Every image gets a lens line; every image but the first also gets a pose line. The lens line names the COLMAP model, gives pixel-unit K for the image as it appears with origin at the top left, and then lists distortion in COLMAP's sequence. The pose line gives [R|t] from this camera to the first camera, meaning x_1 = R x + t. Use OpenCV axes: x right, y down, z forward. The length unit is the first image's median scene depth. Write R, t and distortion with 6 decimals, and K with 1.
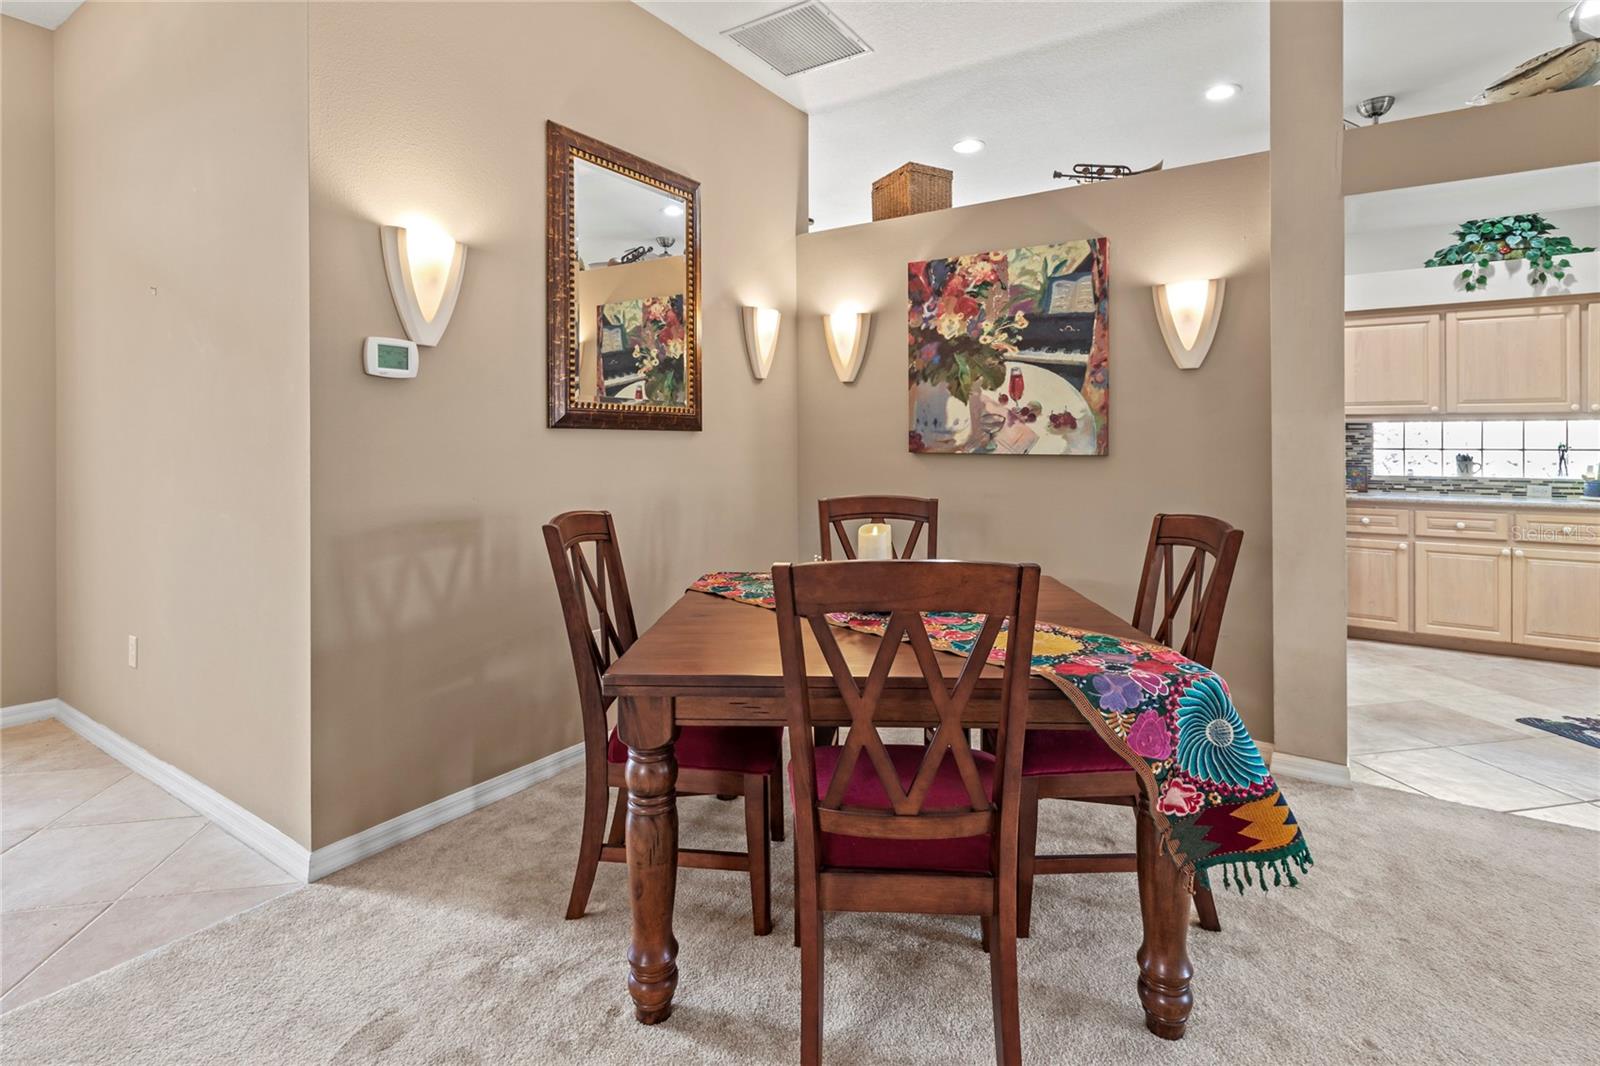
lens RADIAL K [[785.8, 0, 822.9], [0, 785.8, 442.8], [0, 0, 1]] dist [0.004819, 0.002310]
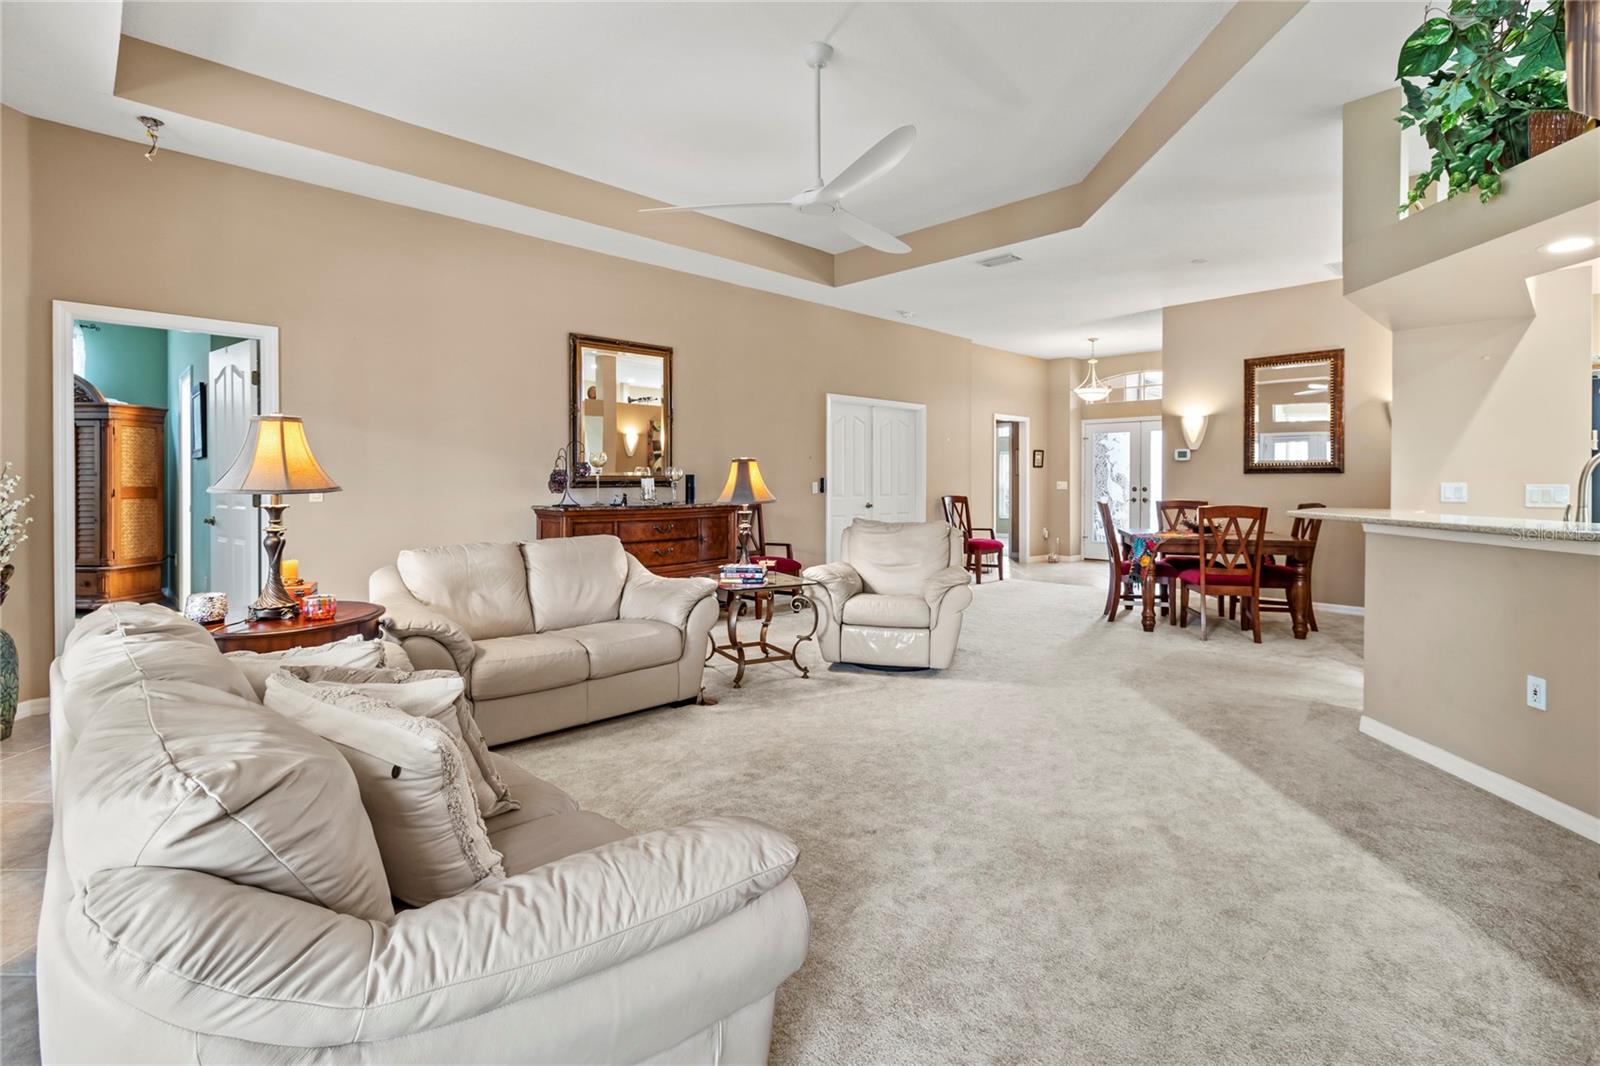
lens RADIAL K [[777.6, 0, 820.0], [0, 777.6, 479.2], [0, 0, 1]] dist [0.000648, 0.000066]
pose [[-0.213442, -0.003660, -0.976949, 2.020067], [0.003930, 0.999982, -0.004605, 0.004565], [0.976948, -0.004822, -0.213423, 0.121776]]
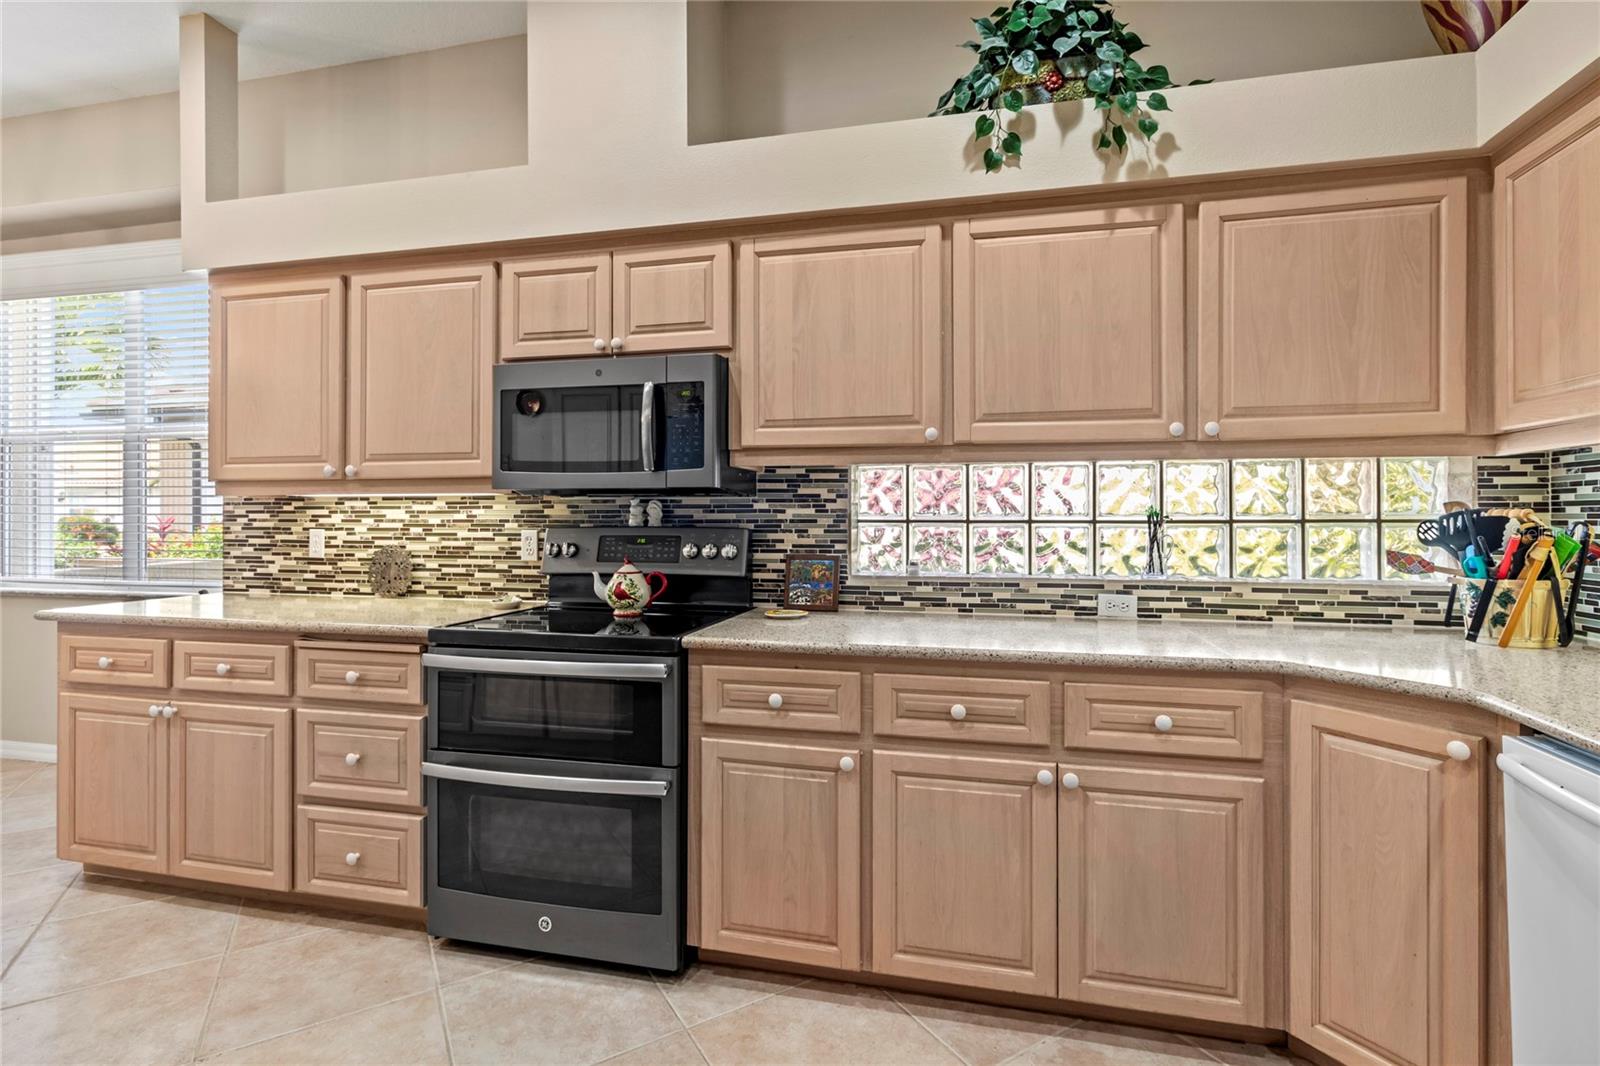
lens RADIAL K [[777.6, 0, 826.5], [0, 777.6, 502.8], [0, 0, 1]] dist [0.000648, 0.000066]
pose [[0.947784, -0.003643, 0.318893, 0.794993], [0.004809, 0.999984, -0.002868, -0.003214], [-0.318878, 0.004252, 0.947786, 0.825578]]
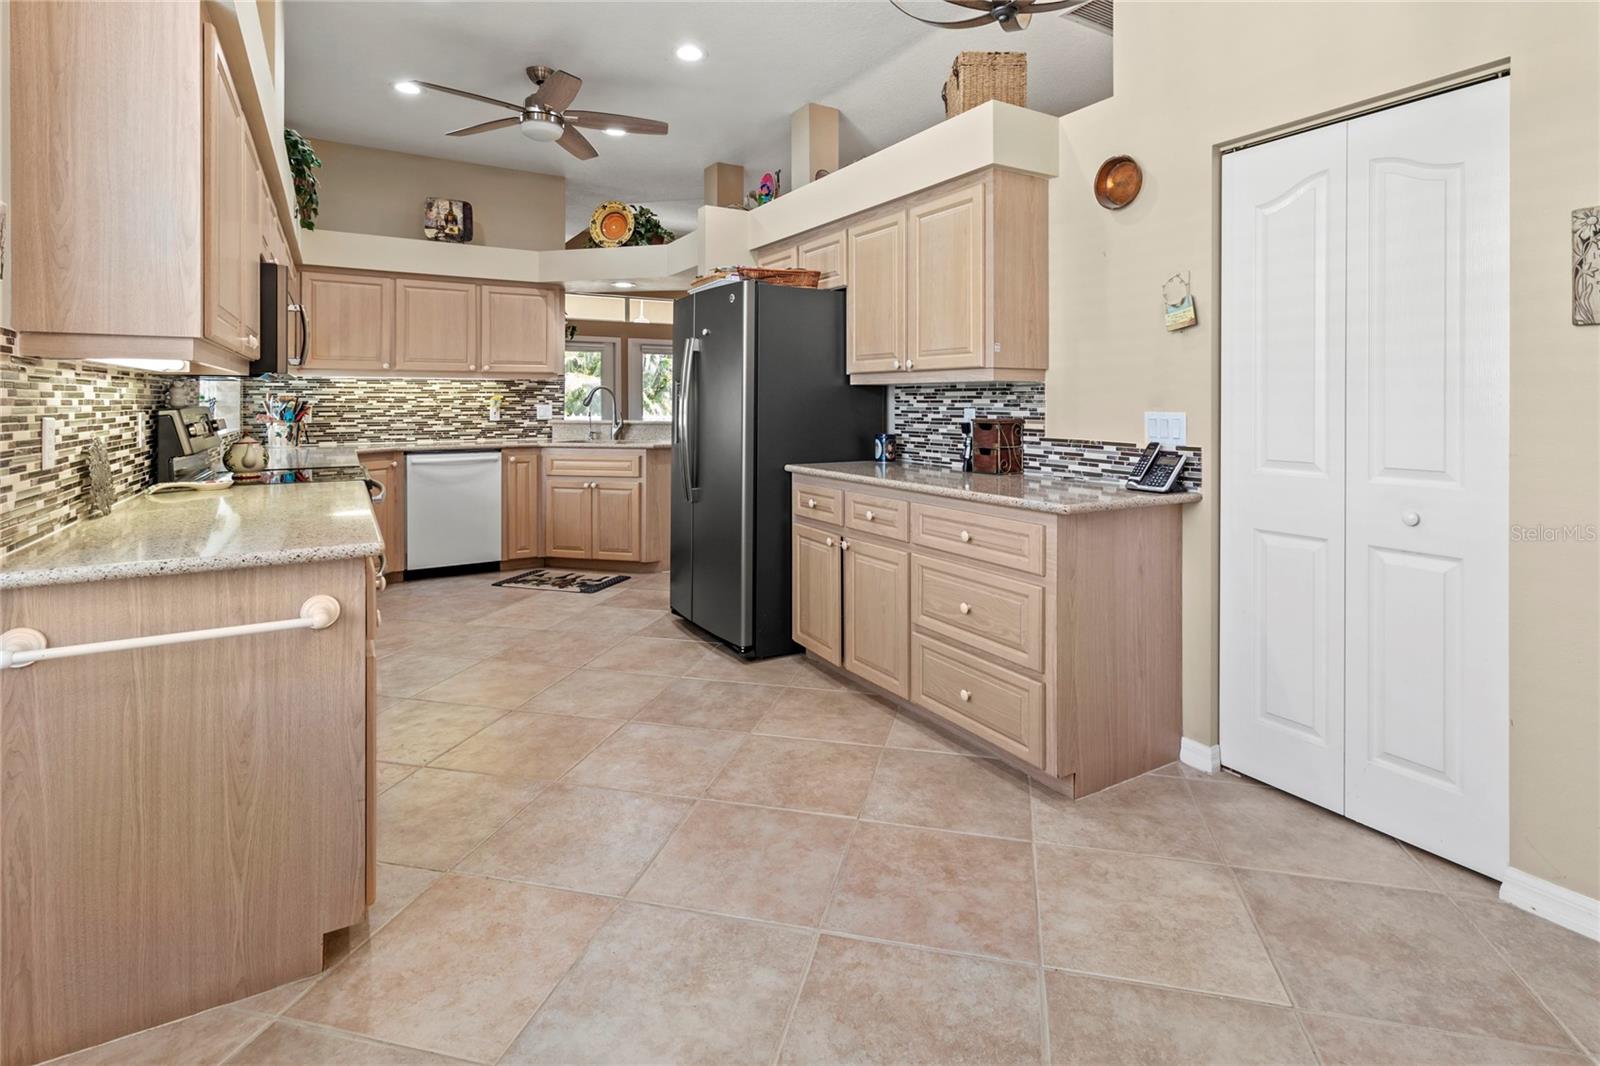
lens RADIAL K [[777.6, 0, 834.2], [0, 777.6, 407.9], [0, 0, 1]] dist [0.000648, 0.000066]
pose [[-0.907142, -0.009113, 0.420726, -0.107237], [-0.008209, 0.999958, 0.003960, 0.009047], [-0.420744, 0.000138, -0.907179, 2.059023]]
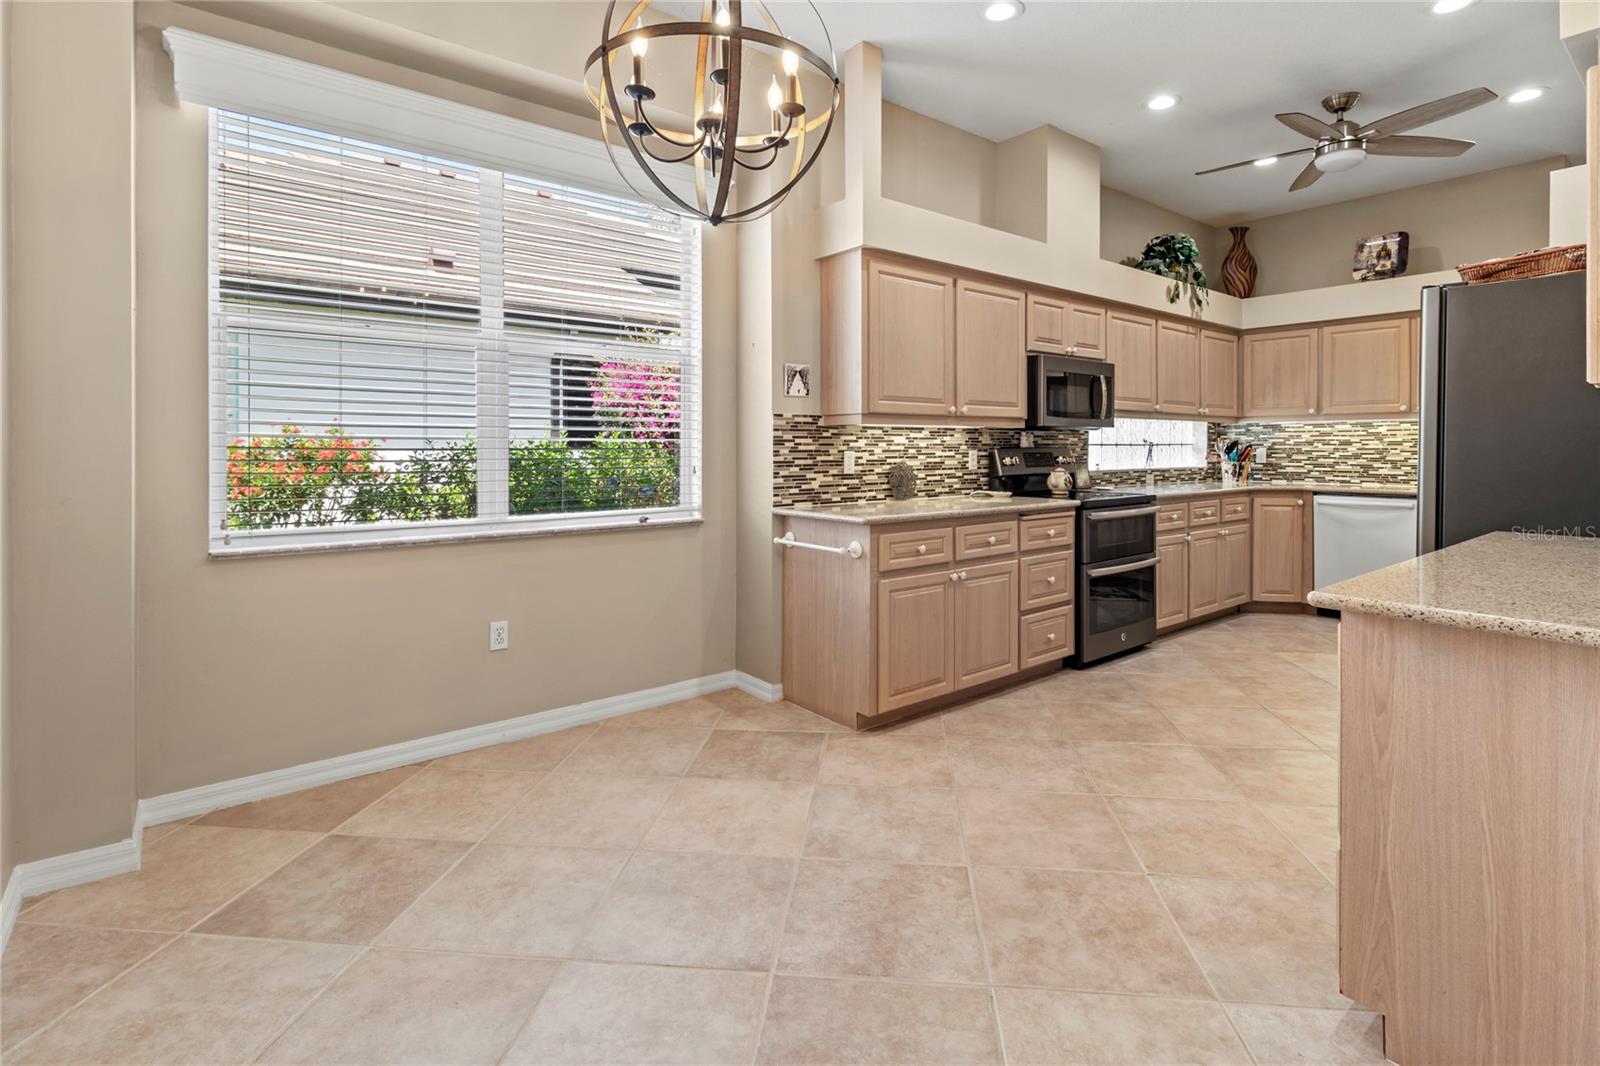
lens RADIAL K [[777.6, 0, 814.3], [0, 777.6, 441.3], [0, 0, 1]] dist [0.000648, 0.000066]
pose [[0.312075, 0.000727, 0.950057, -0.524373], [-0.003745, 0.999993, 0.000464, 0.006605], [-0.950050, -0.003703, 0.312076, 1.533067]]
